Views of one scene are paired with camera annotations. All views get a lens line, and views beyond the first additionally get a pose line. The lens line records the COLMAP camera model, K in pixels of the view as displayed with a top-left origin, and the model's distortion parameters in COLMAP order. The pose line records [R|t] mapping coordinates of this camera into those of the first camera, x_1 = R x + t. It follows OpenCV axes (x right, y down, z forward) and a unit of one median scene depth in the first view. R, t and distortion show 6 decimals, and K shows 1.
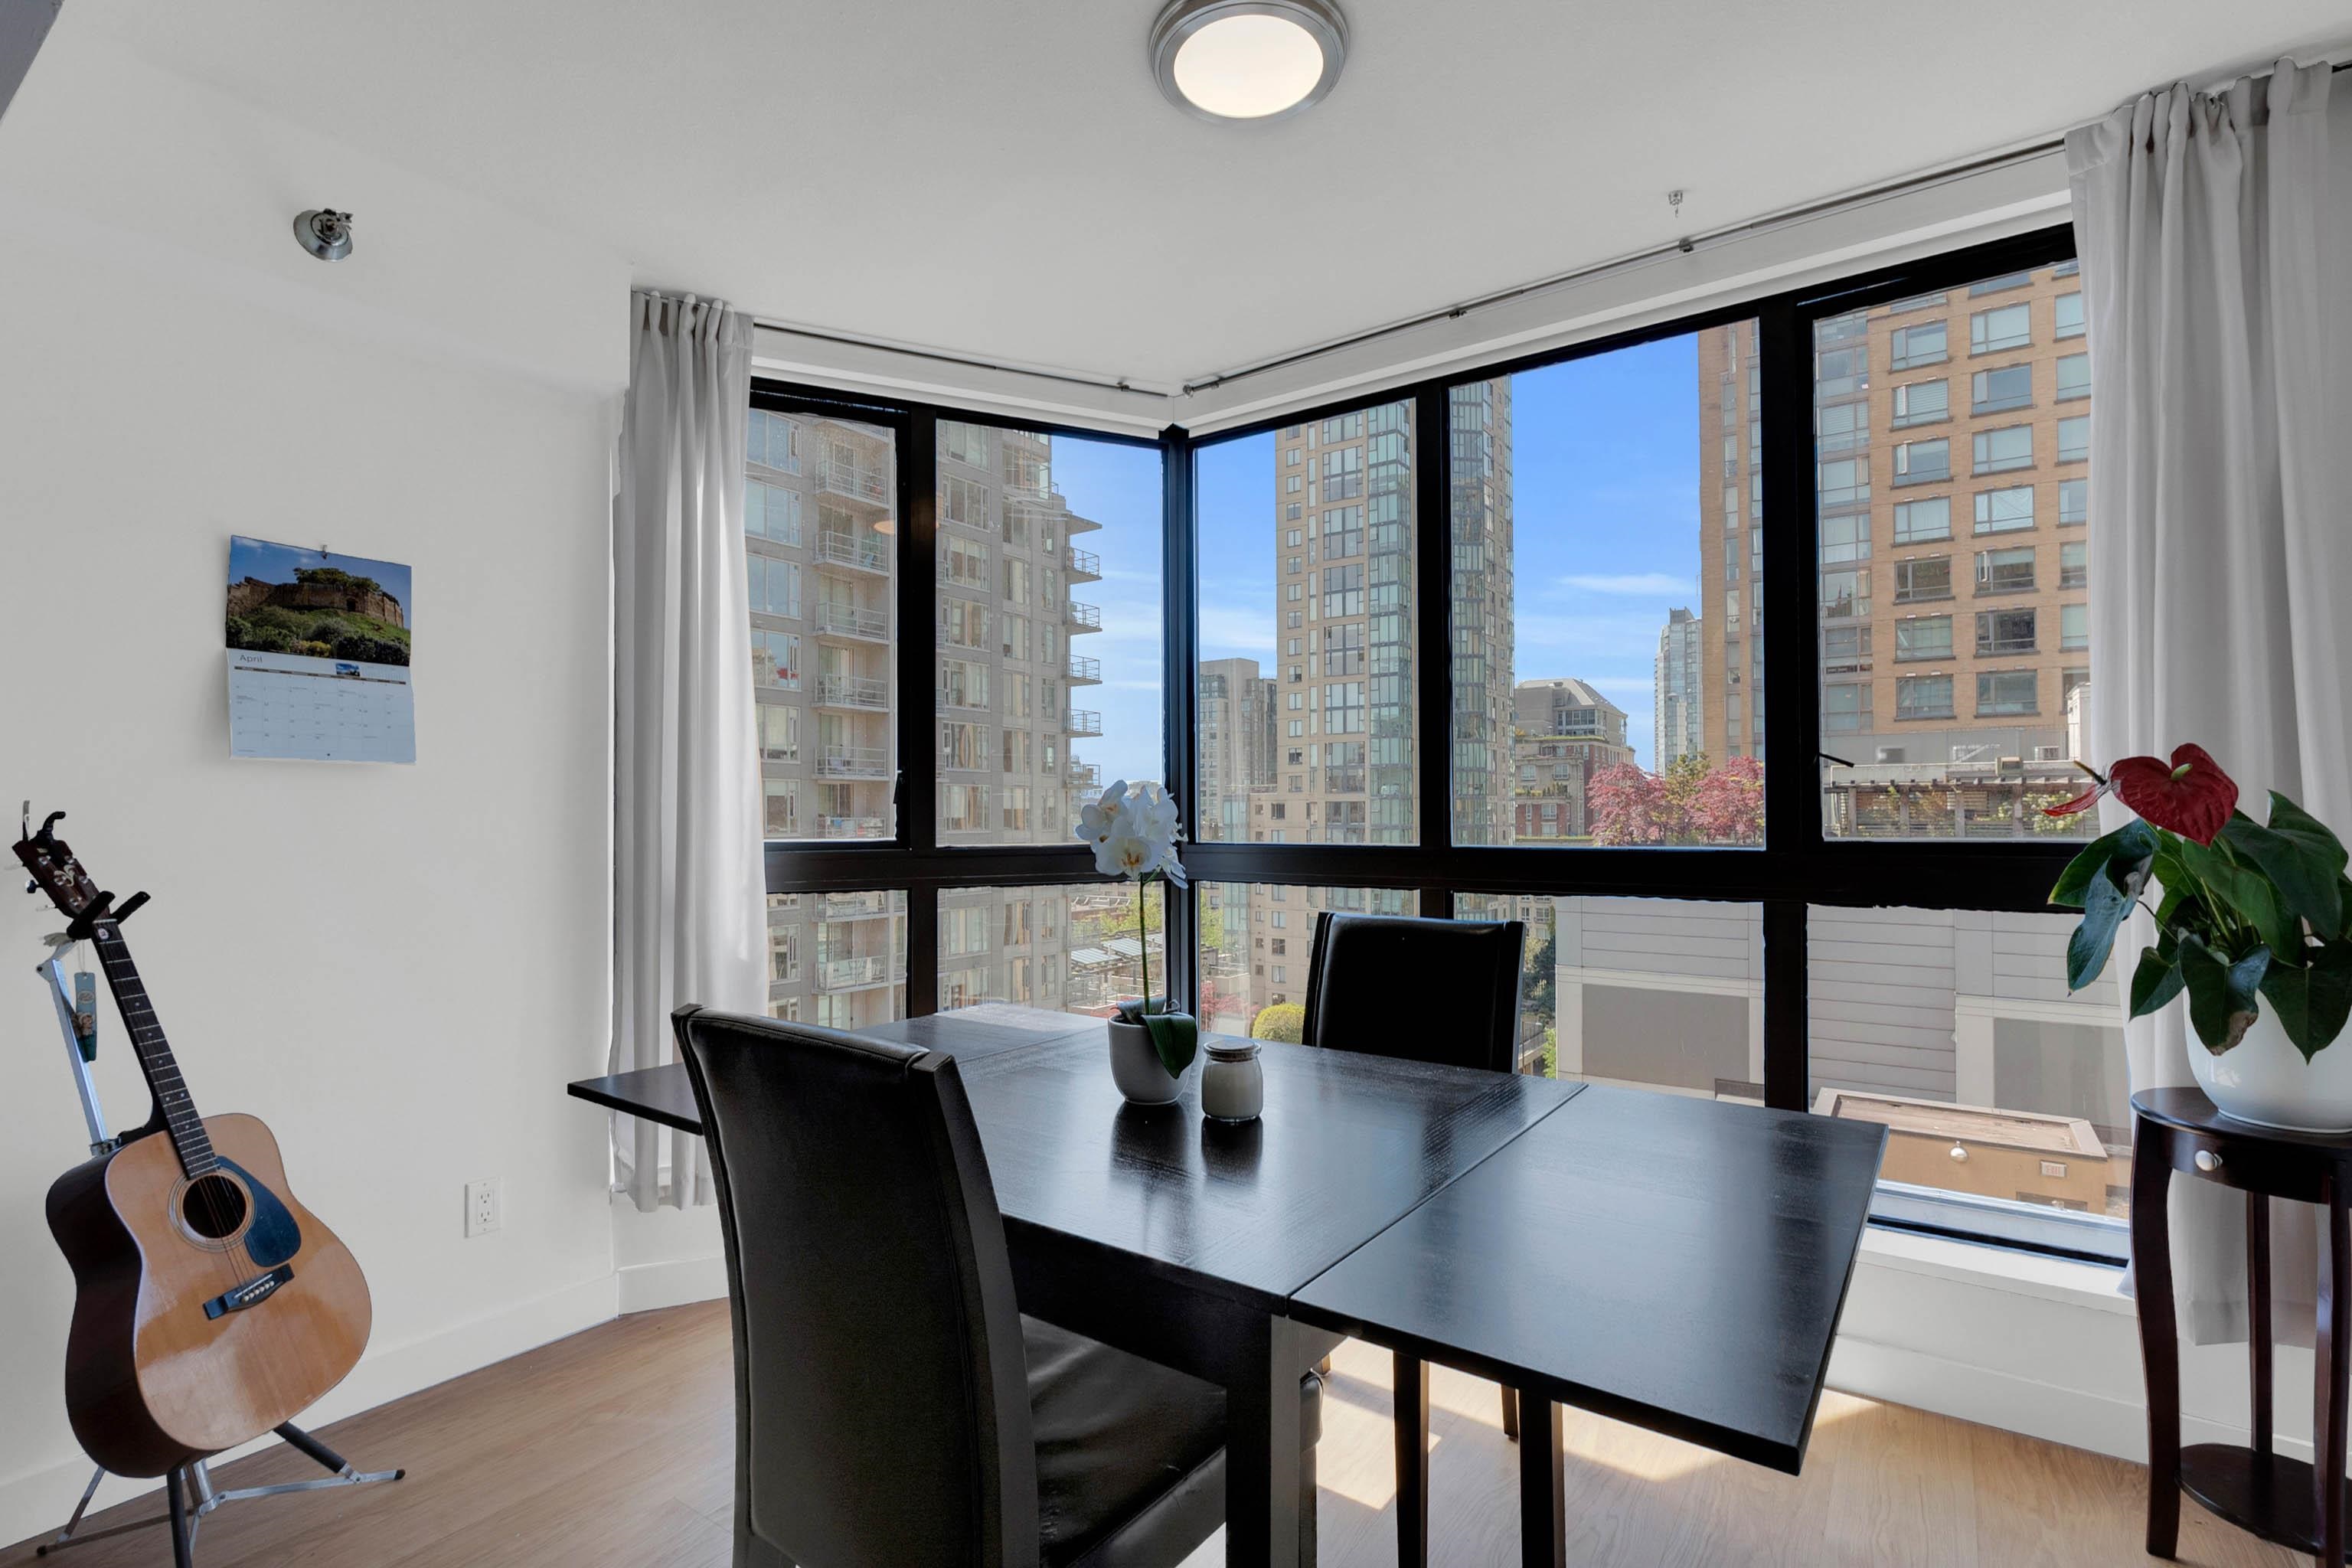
lens RADIAL K [[1091.8, 0, 1190.8], [0, 1091.8, 792.5], [0, 0, 1]] dist [-0.007849, 0.000821]
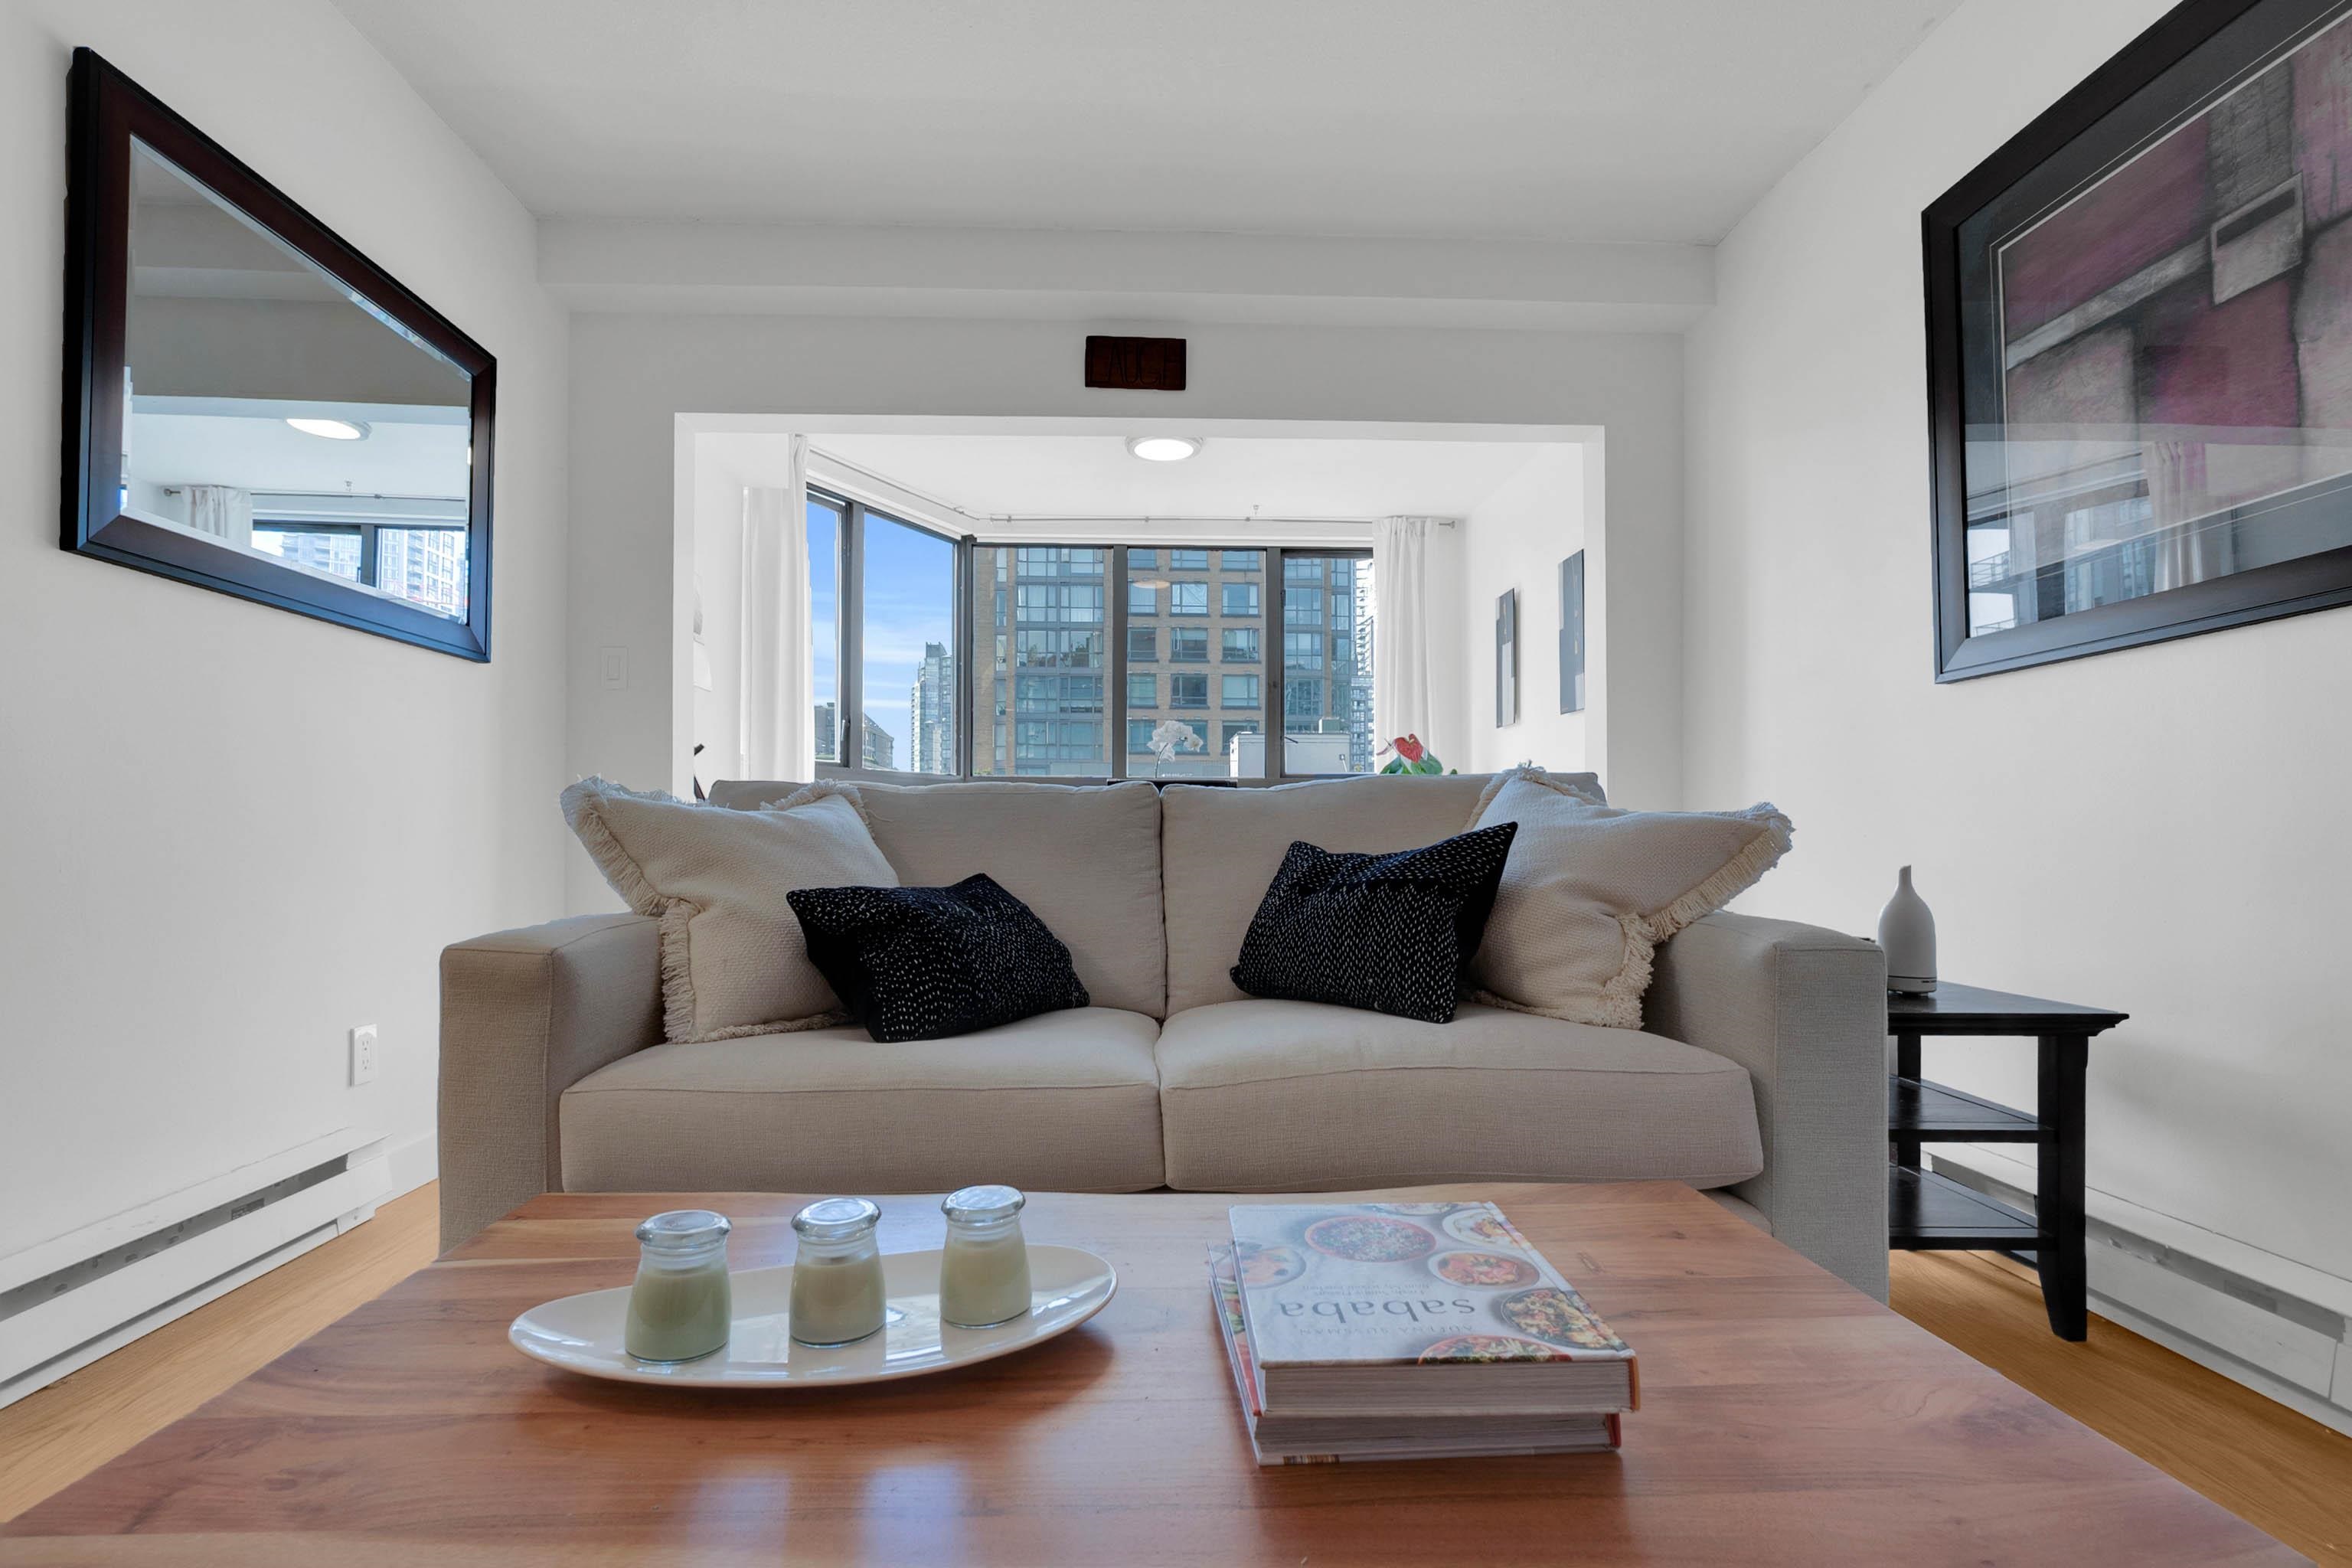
lens RADIAL K [[1074.0, 0, 1180.8], [0, 1074.0, 839.3], [0, 0, 1]] dist [-0.011763, 0.001369]
pose [[0.794691, 0.002123, 0.607011, -0.060513], [-0.017865, 0.999642, 0.019894, 0.008329], [-0.606751, -0.026654, 0.794445, -0.043993]]
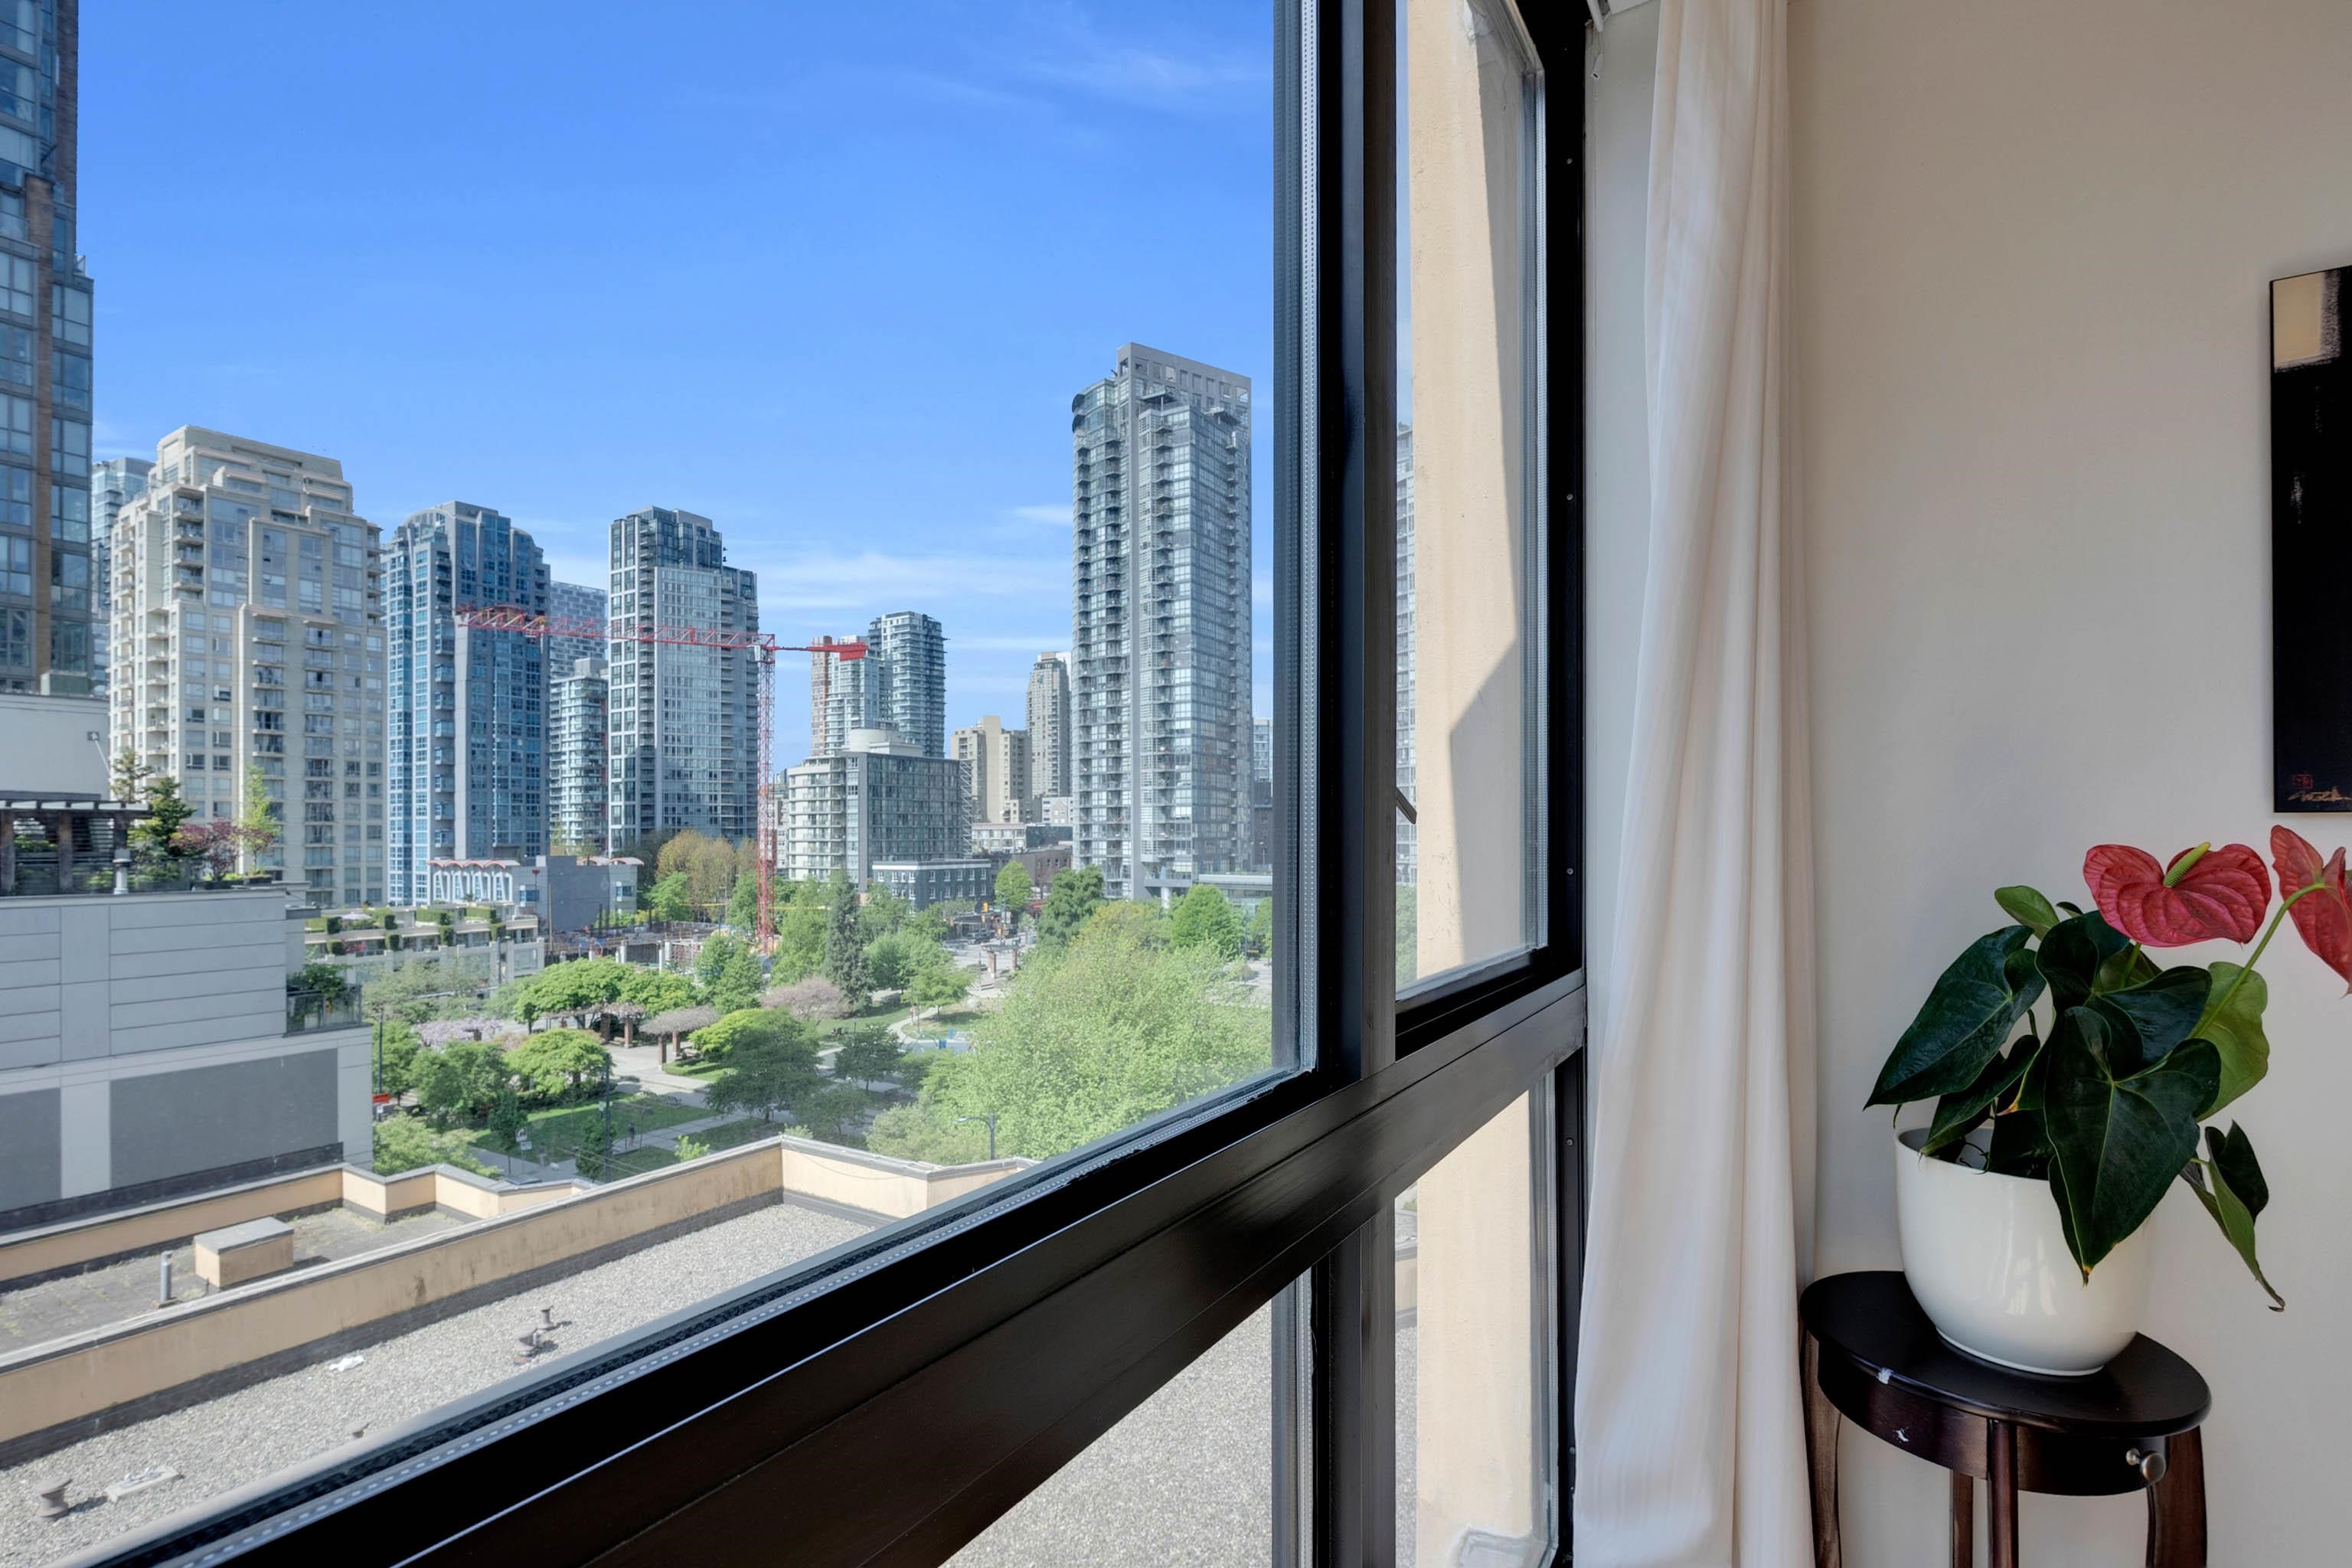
lens RADIAL K [[1074.0, 0, 1162.3], [0, 1074.0, 829.3], [0, 0, 1]] dist [-0.011763, 0.001369]
pose [[-0.044682, 0.007994, 0.998969, 0.011692], [-0.016123, 0.999832, -0.008722, -0.001006], [-0.998871, -0.016496, -0.044545, 0.061672]]
